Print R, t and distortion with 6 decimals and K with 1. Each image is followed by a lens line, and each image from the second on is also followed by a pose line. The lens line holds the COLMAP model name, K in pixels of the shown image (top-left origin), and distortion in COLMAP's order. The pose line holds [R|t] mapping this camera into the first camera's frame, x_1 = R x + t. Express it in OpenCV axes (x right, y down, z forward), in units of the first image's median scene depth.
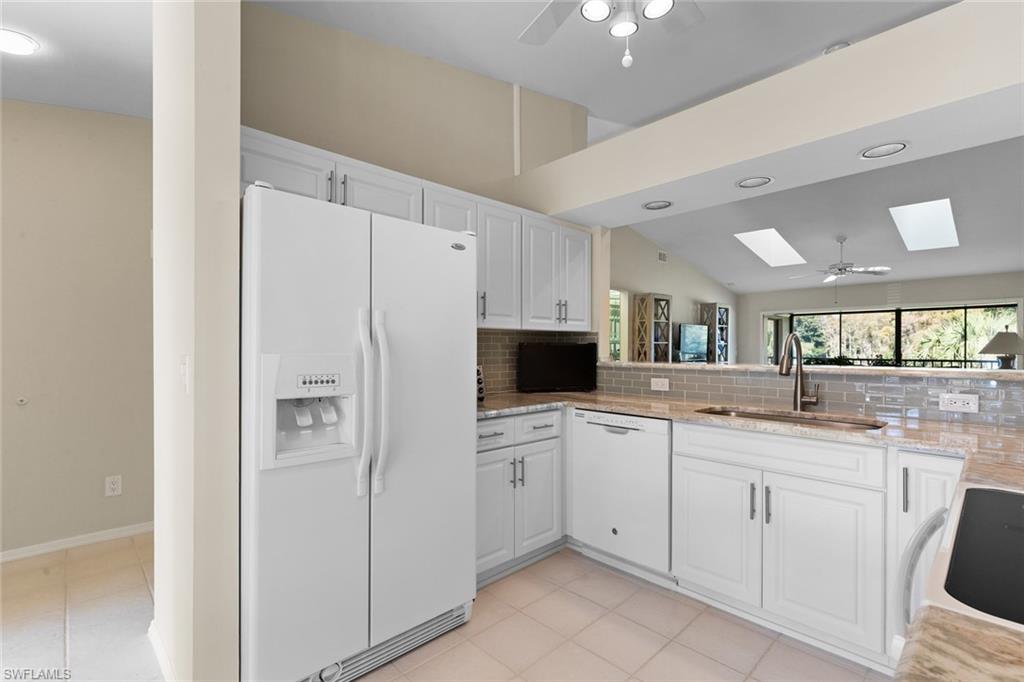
lens RADIAL K [[464.7, 0, 513.5], [0, 464.7, 346.5], [0, 0, 1]] dist [0.006291, -0.000540]
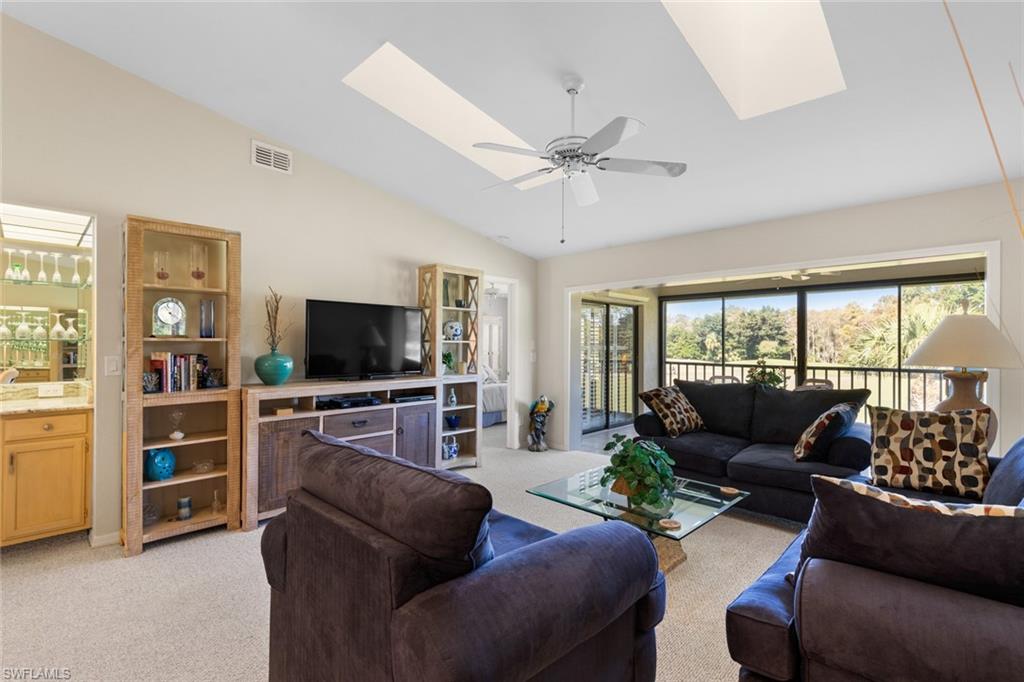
lens RADIAL K [[464.7, 0, 509.1], [0, 464.7, 341.8], [0, 0, 1]] dist [0.006291, -0.000540]
pose [[0.999198, 0.001223, 0.040027, 1.365453], [-0.000986, 0.999982, -0.005950, -0.006844], [-0.040033, 0.005906, 0.999181, 1.296625]]
